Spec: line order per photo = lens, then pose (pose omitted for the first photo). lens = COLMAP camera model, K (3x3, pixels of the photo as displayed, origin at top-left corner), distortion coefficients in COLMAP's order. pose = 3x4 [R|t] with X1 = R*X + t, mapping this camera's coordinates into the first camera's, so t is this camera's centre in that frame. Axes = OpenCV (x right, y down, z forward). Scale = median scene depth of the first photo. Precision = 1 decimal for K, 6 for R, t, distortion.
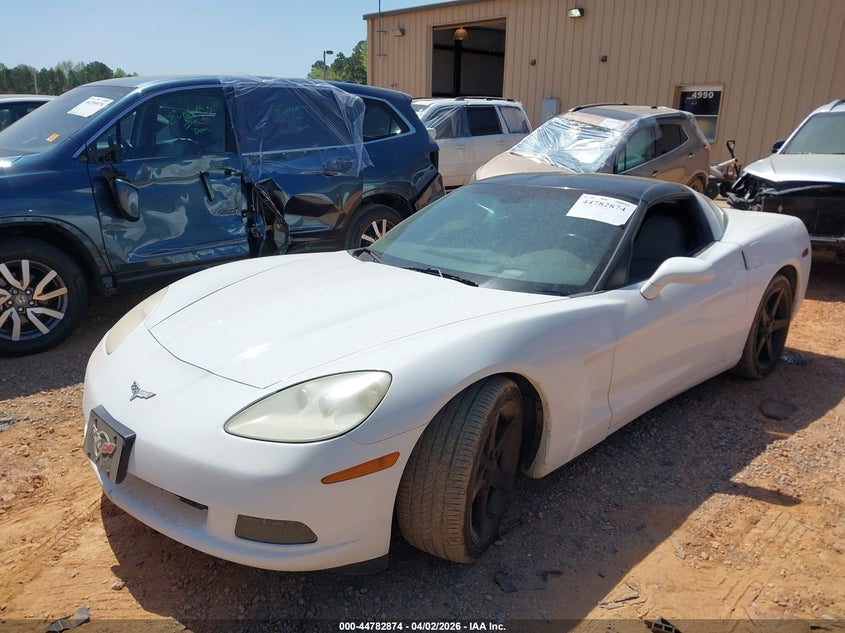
lens RADIAL K [[665.2, 0, 427.9], [0, 665.2, 317.2], [0, 0, 1]] dist [0.073004, -0.123683]
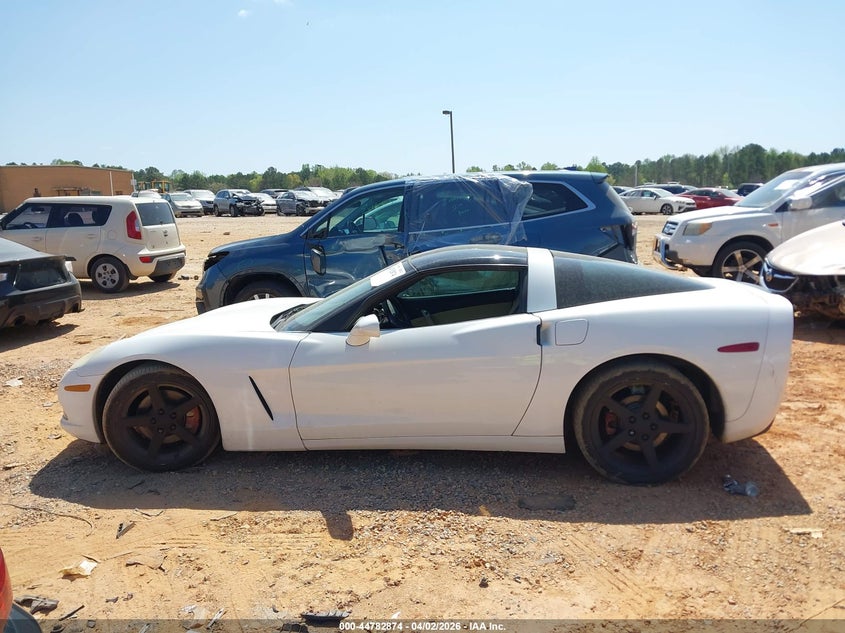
lens RADIAL K [[665.2, 0, 427.9], [0, 665.2, 317.2], [0, 0, 1]] dist [0.073004, -0.123683]
pose [[0.613200, 0.087678, -0.785047, 0.855844], [-0.173991, 0.984405, -0.025961, -0.045187], [0.770527, 0.152510, 0.618893, 0.218147]]
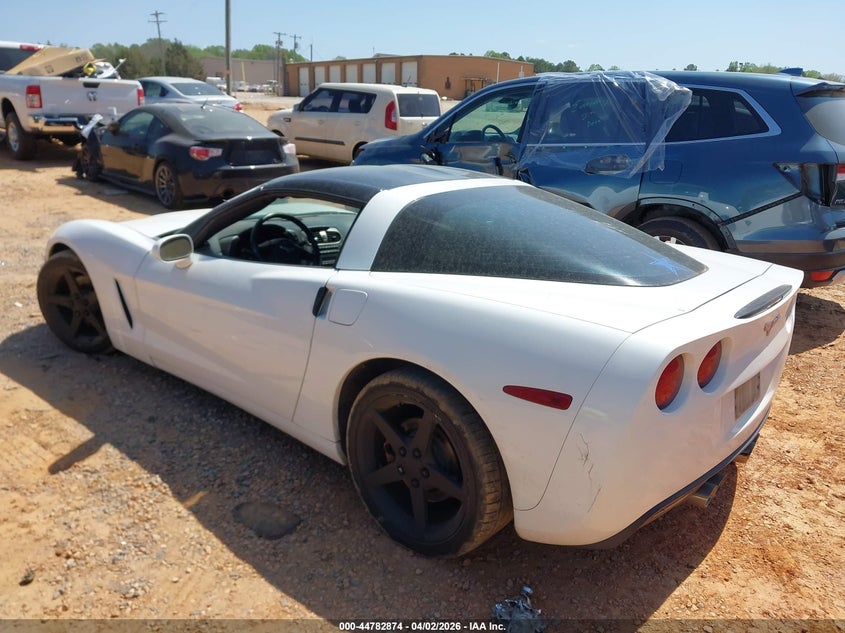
lens RADIAL K [[665.2, 0, 427.9], [0, 665.2, 317.2], [0, 0, 1]] dist [0.073004, -0.123683]
pose [[0.074455, 0.282655, -0.956328, 0.871814], [-0.307009, 0.918909, 0.247693, -0.210597], [0.948790, 0.275160, 0.155195, 0.770528]]
